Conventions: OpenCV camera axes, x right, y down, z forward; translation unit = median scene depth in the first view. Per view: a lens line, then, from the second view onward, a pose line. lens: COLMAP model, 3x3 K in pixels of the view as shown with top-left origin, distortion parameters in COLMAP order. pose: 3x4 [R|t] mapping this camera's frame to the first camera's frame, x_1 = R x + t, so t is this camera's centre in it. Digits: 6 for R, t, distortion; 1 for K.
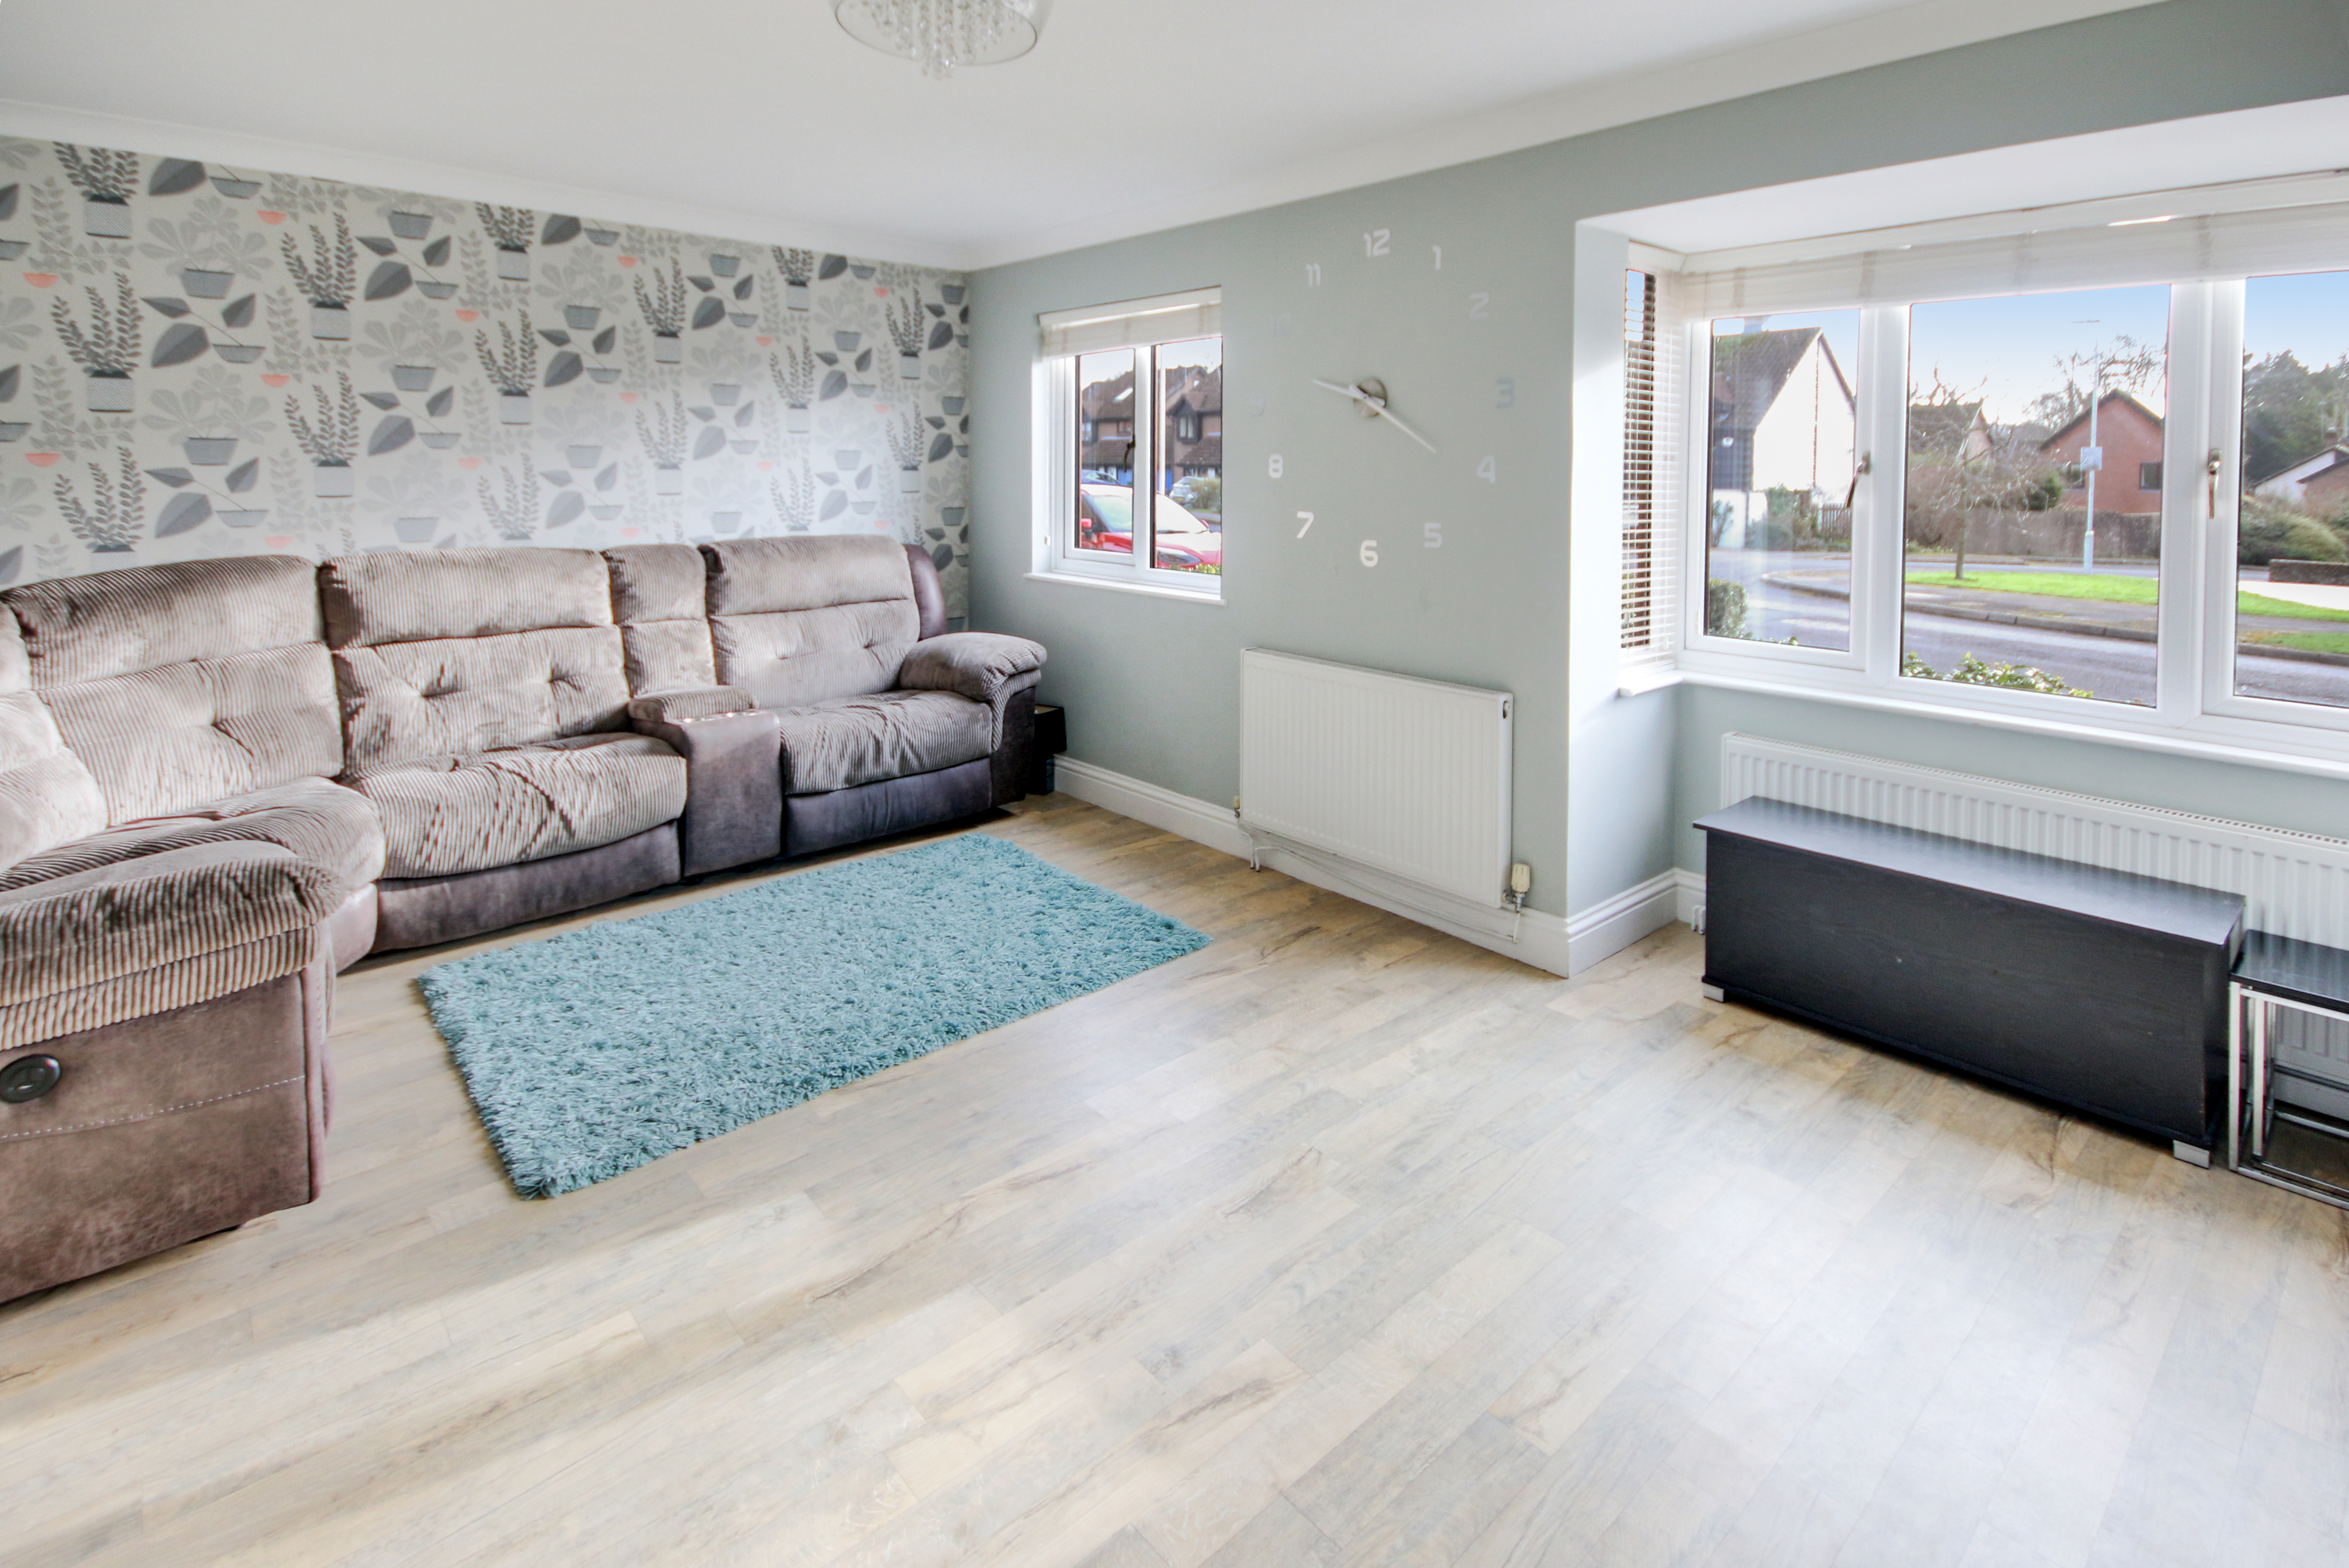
lens RADIAL K [[1080.7, 0, 1173.1], [0, 1080.7, 721.6], [0, 0, 1]] dist [-0.027759, 0.043504]
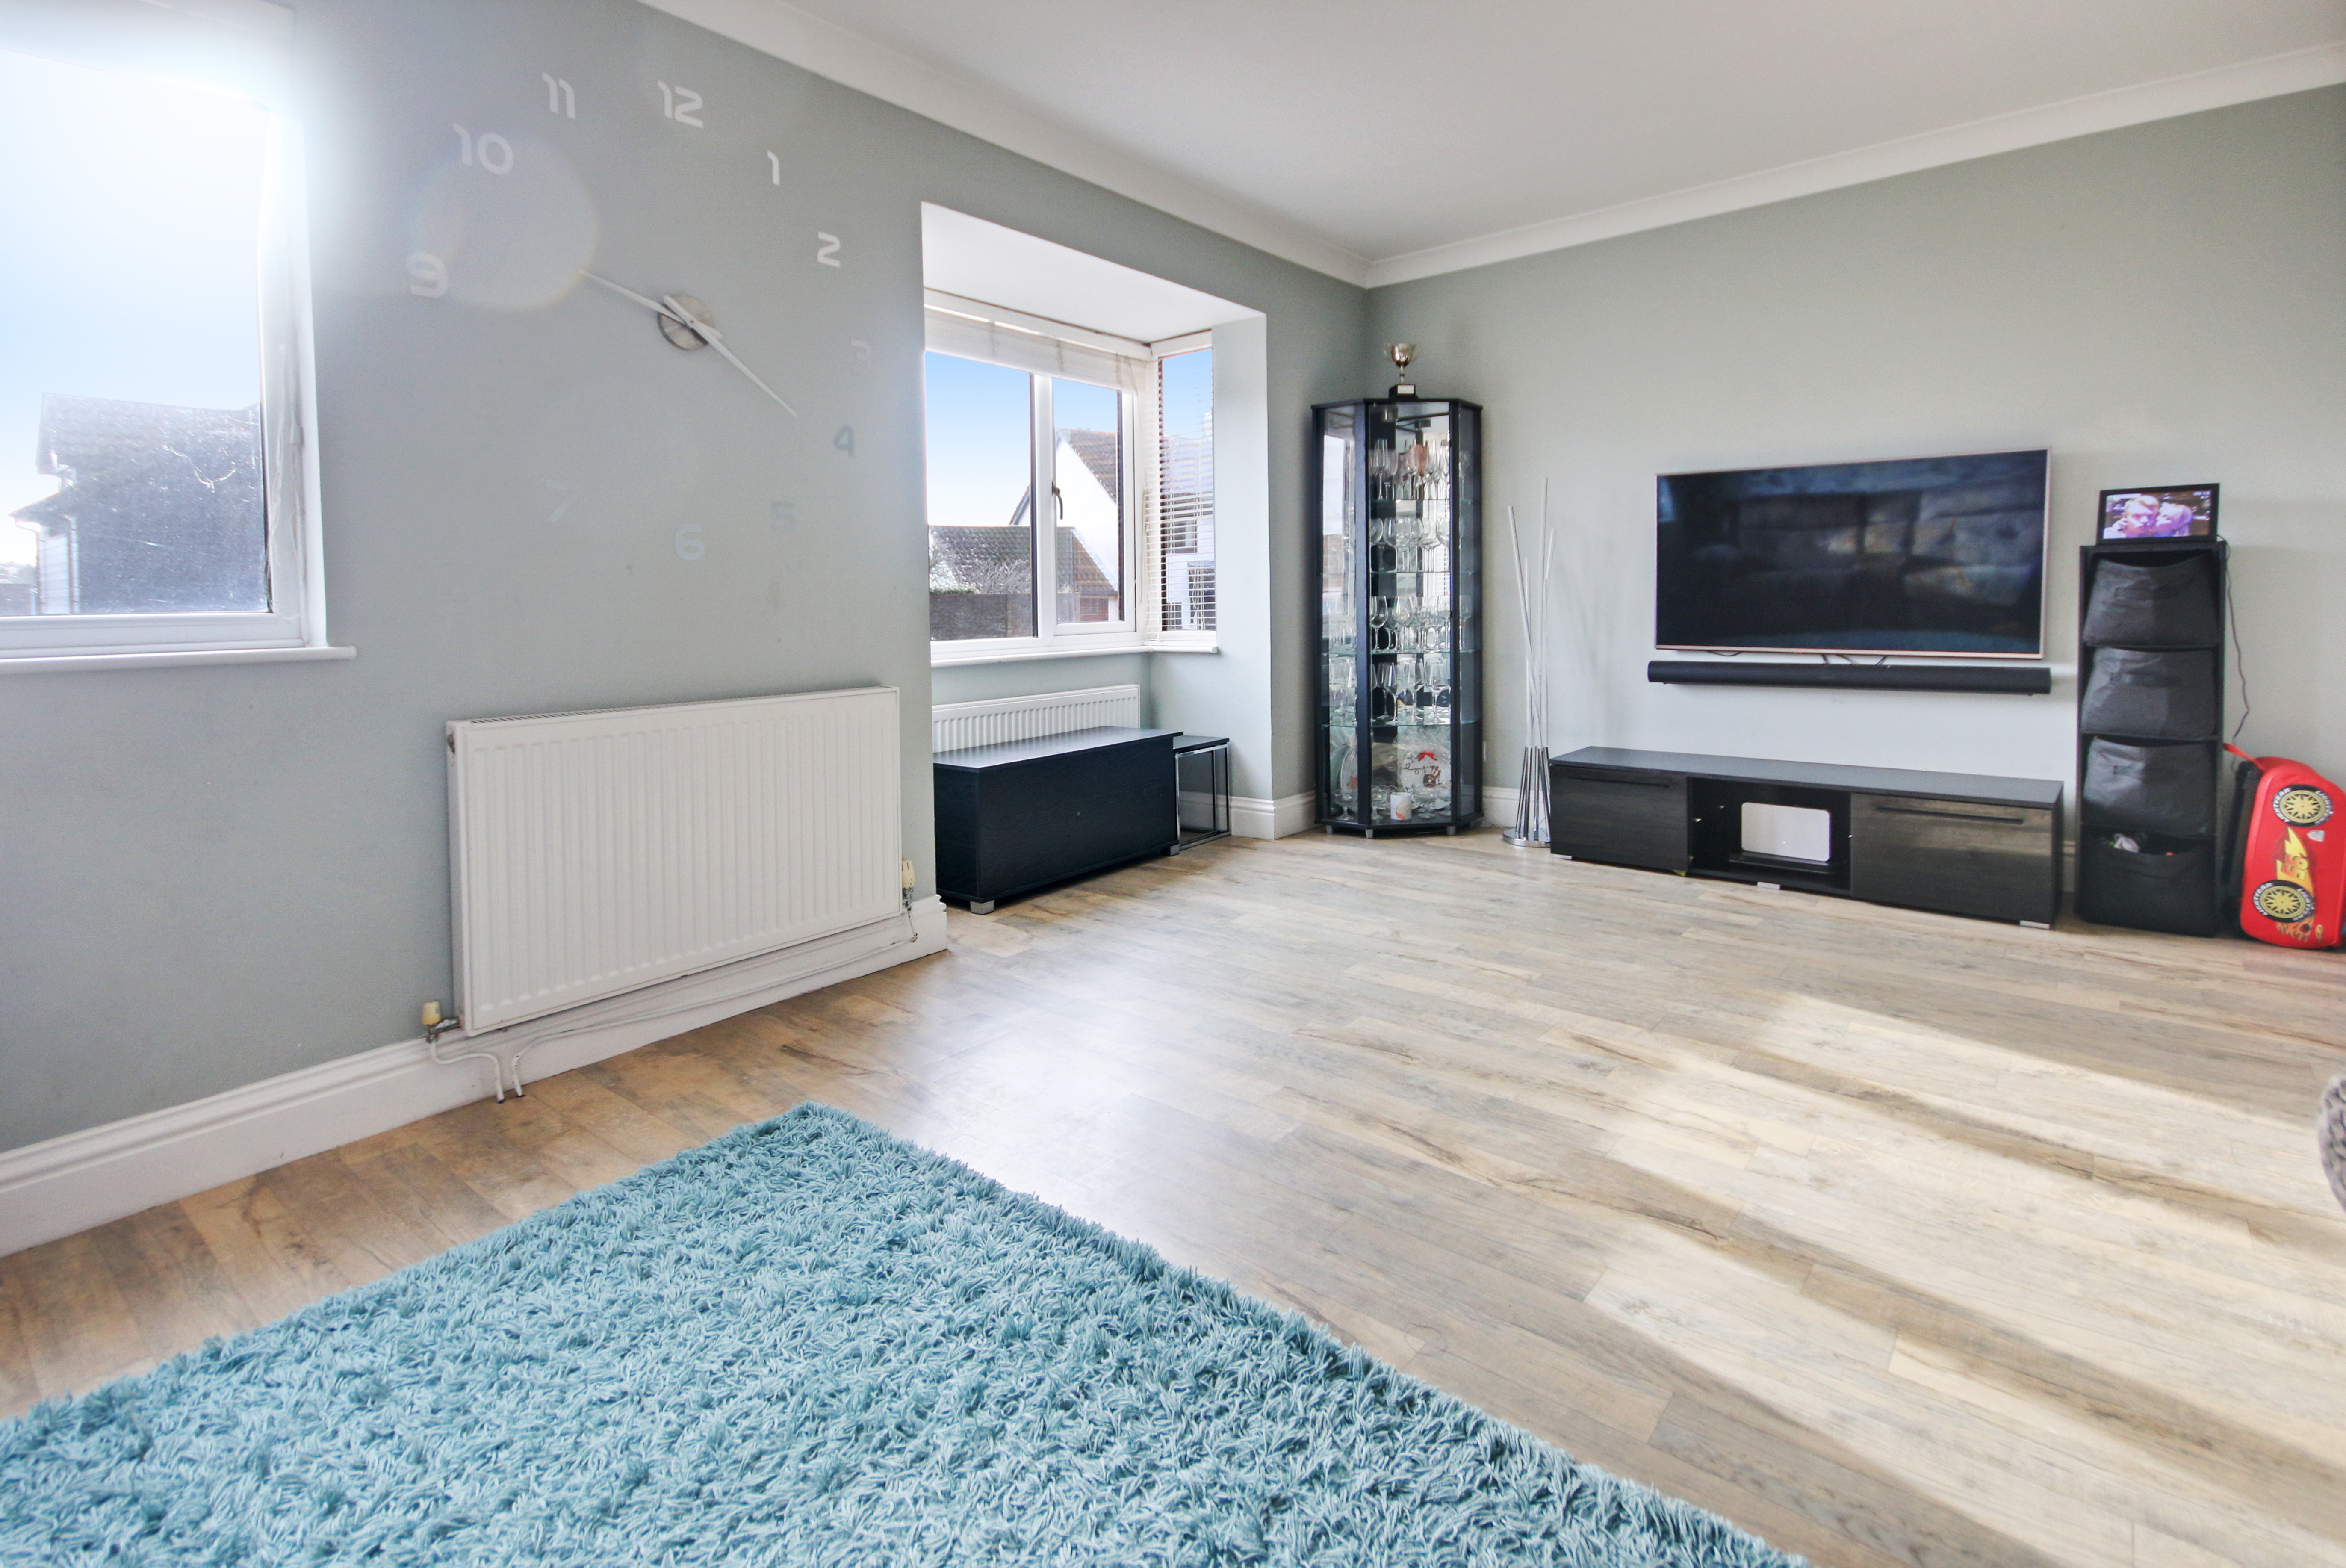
lens RADIAL K [[1069.2, 0, 1173.0], [0, 1069.2, 784.0], [0, 0, 1]] dist [0.039850, 0.000131]
pose [[-0.123877, -0.185973, 0.974715, -0.505687], [0.236116, 0.948543, 0.210988, -0.063237], [-0.963797, 0.256282, -0.073591, 0.645021]]
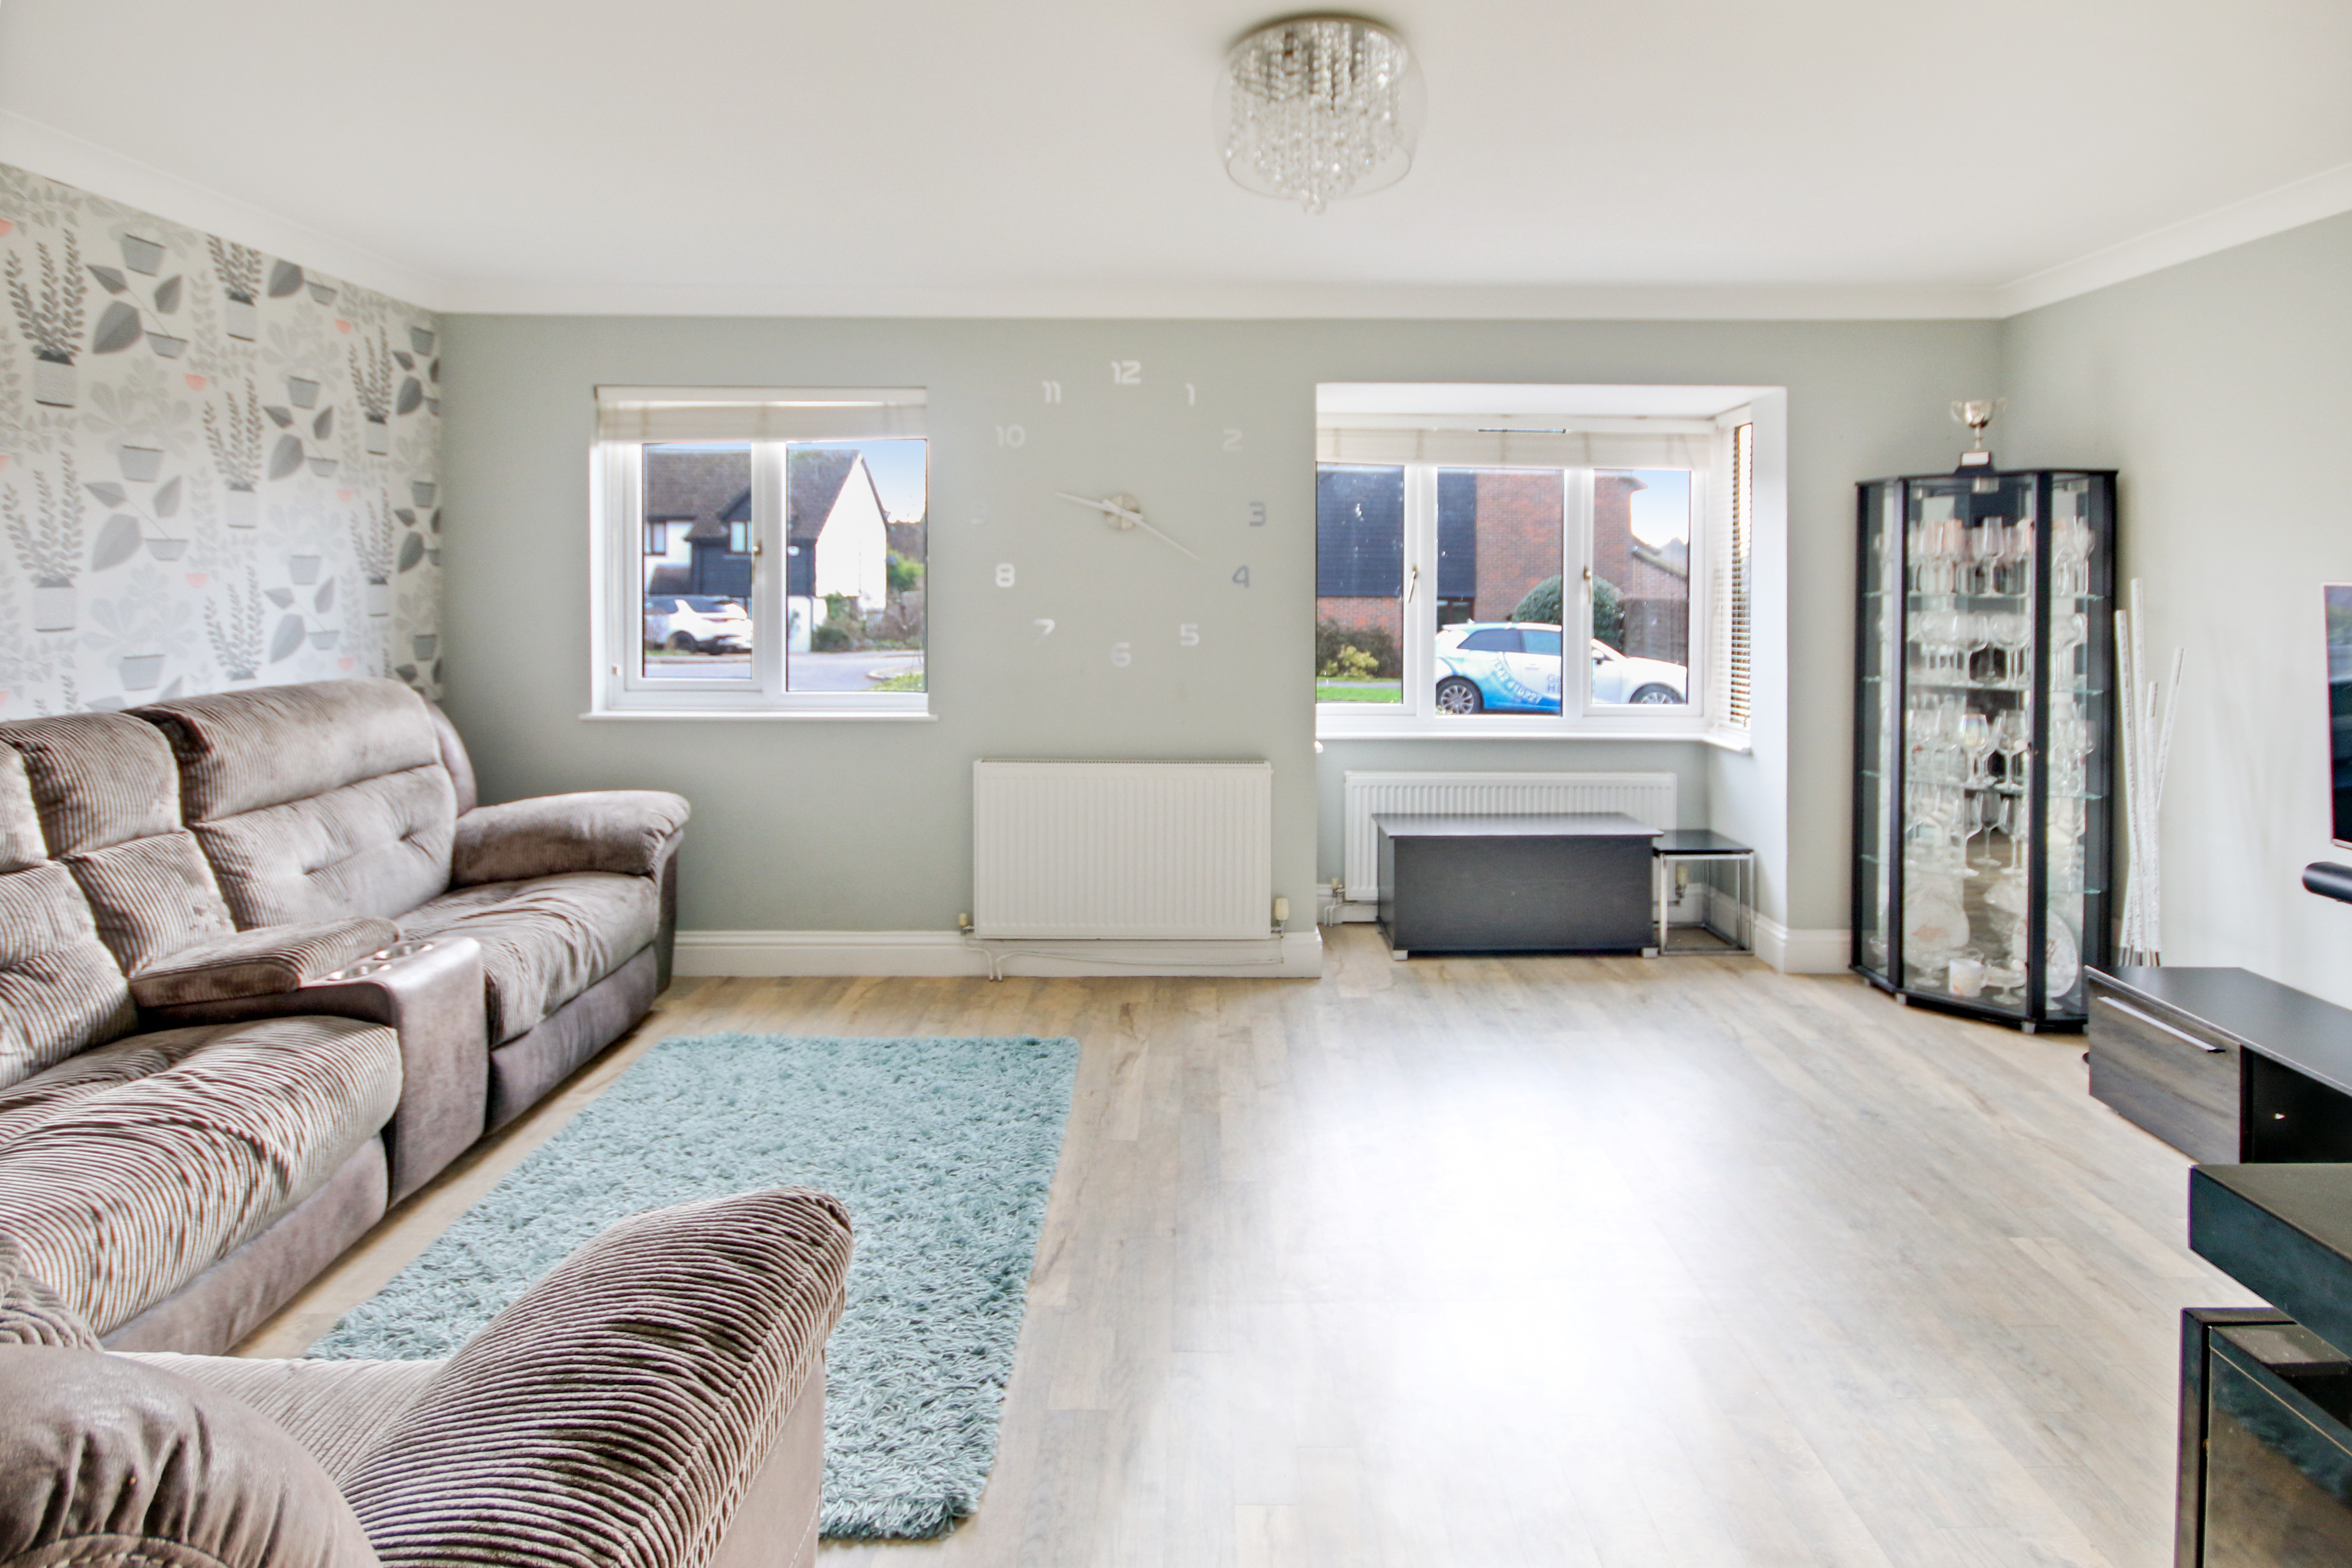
lens RADIAL K [[1090.2, 0, 1205.2], [0, 1090.2, 842.5], [0, 0, 1]] dist [0.001945, -0.008626]
pose [[0.672745, -0.180085, 0.717624, -0.488603], [0.173696, 0.981261, 0.083410, -0.038382], [-0.719197, 0.068534, 0.691418, 0.153377]]
